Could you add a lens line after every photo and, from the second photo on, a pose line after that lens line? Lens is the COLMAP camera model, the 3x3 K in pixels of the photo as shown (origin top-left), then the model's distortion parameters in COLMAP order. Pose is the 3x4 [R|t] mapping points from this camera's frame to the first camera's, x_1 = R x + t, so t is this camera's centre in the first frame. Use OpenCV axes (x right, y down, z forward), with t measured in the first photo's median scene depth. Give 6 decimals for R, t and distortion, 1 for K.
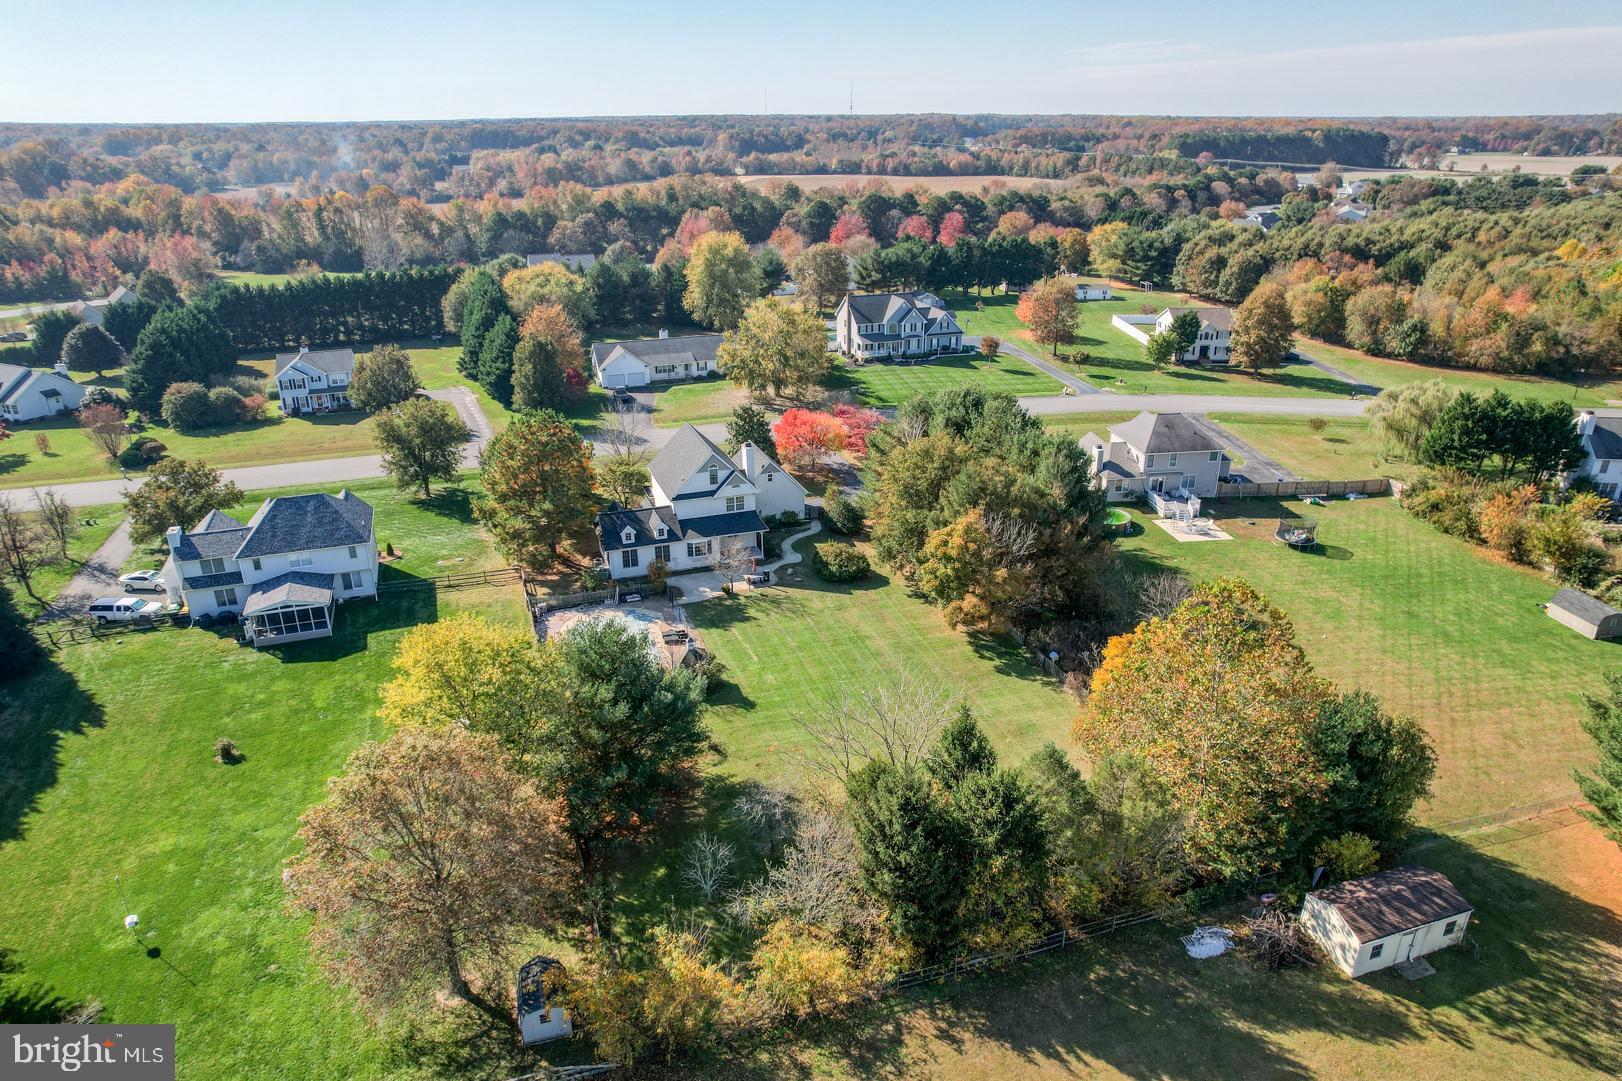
lens RADIAL K [[1051.2, 0, 811.0], [0, 1051.2, 540.5], [0, 0, 1]] dist [-0.063226, 0.043618]
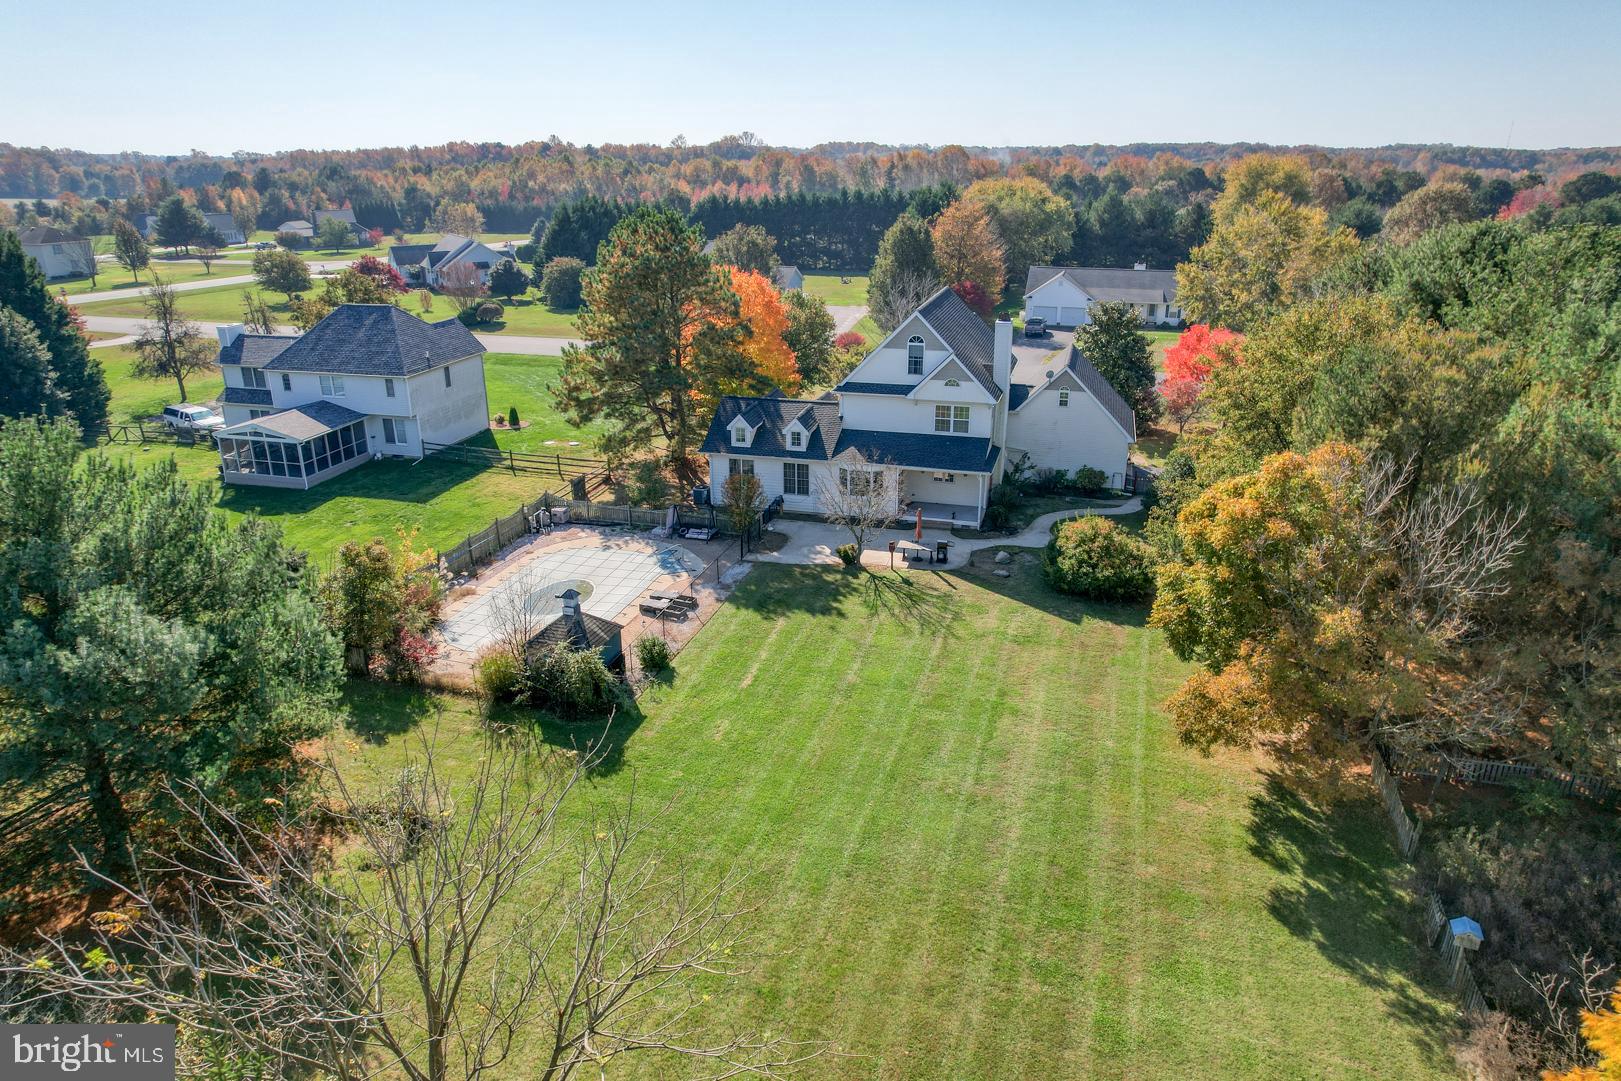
lens RADIAL K [[1050.5, 0, 810.5], [0, 1050.5, 540.5], [0, 0, 1]] dist [-0.063226, 0.043618]
pose [[0.821240, 0.199631, -0.534521, 0.174731], [-0.217517, 0.975590, 0.030166, 0.026764], [0.527495, 0.091494, 0.844617, 0.525863]]
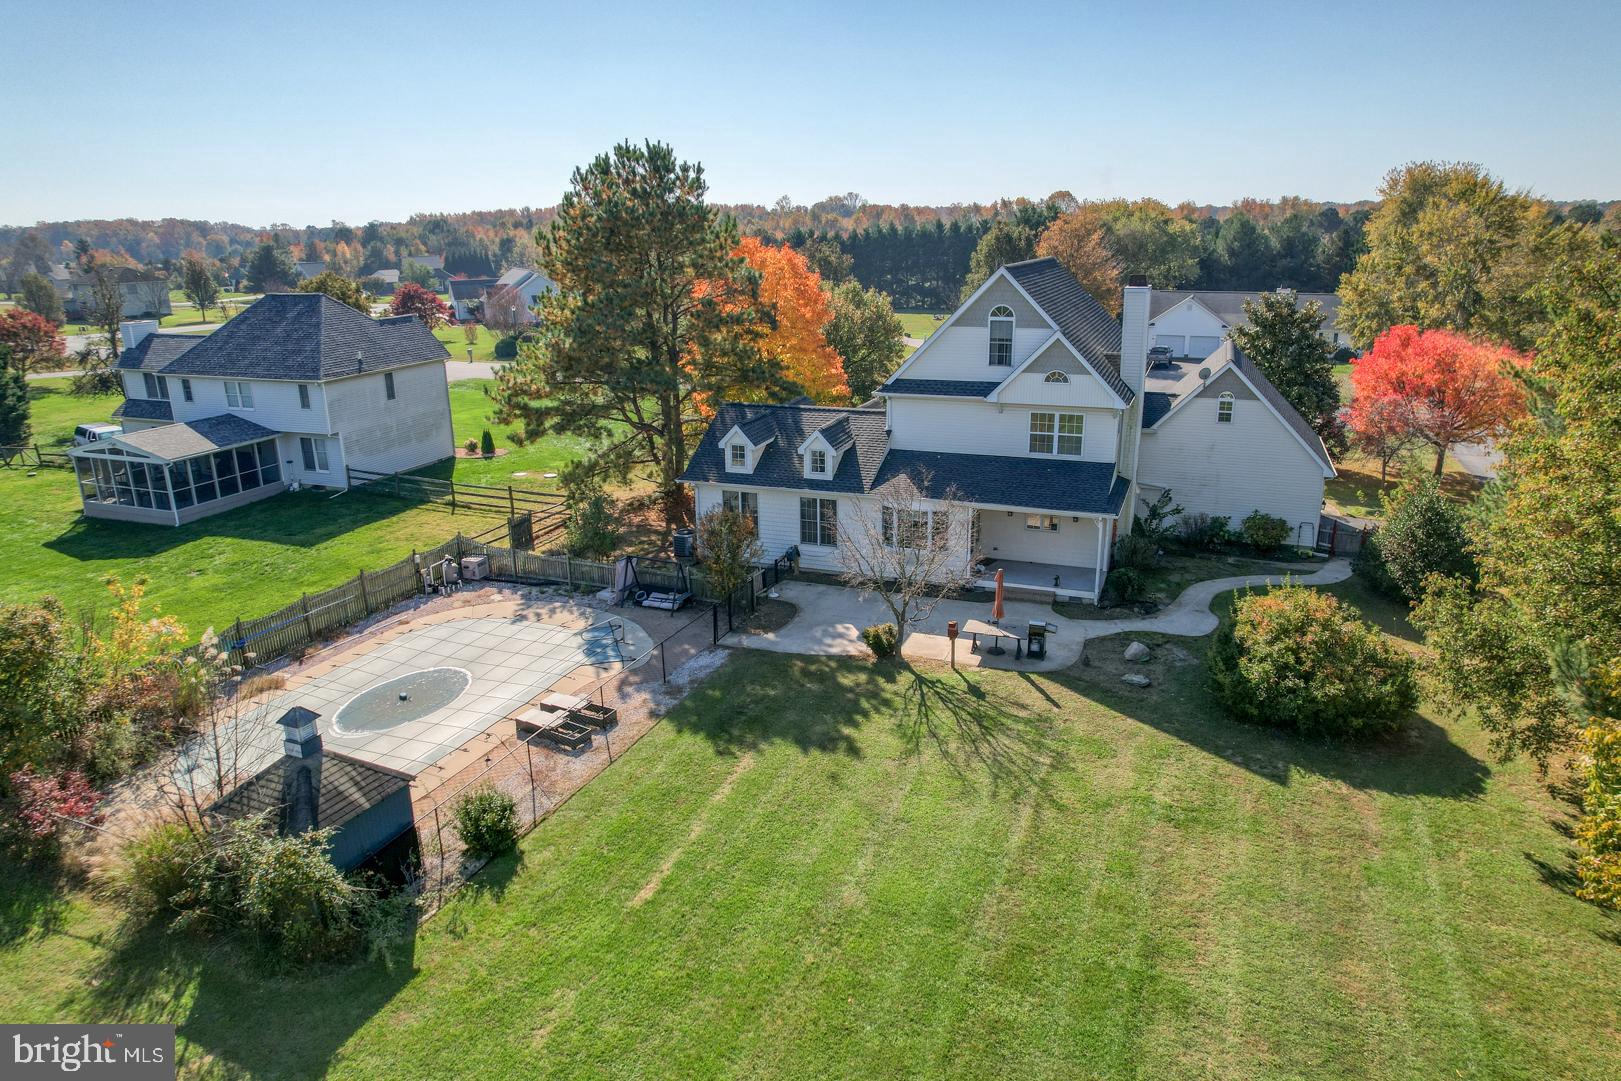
lens RADIAL K [[1050.5, 0, 810.5], [0, 1050.5, 540.5], [0, 0, 1]] dist [-0.063226, 0.043618]
pose [[0.761153, 0.182795, -0.622280, 0.093963], [-0.237421, 0.971394, -0.005058, 0.022321], [0.603554, 0.151592, 0.782779, 0.699663]]
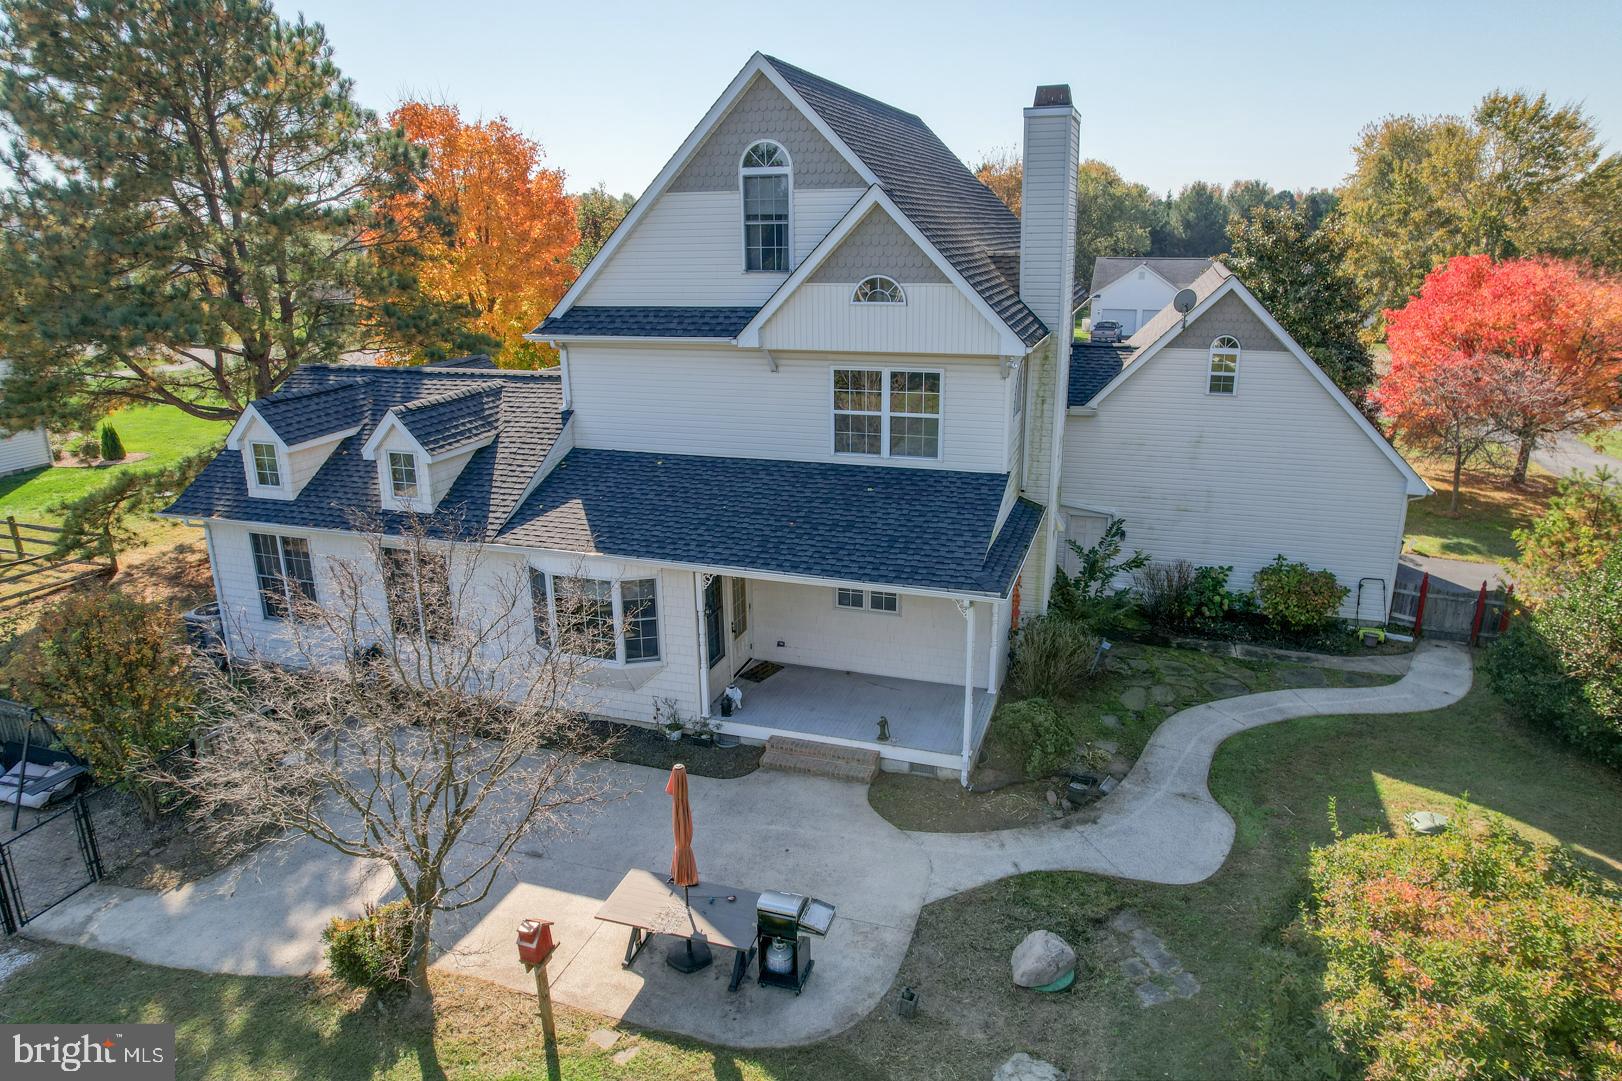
lens RADIAL K [[1051.2, 0, 811.0], [0, 1051.2, 540.5], [0, 0, 1]] dist [-0.063226, 0.043618]
pose [[0.789565, 0.174454, -0.588347, 0.022440], [-0.226392, 0.973920, -0.015036, -0.009762], [0.570380, 0.145069, 0.808469, 0.884985]]
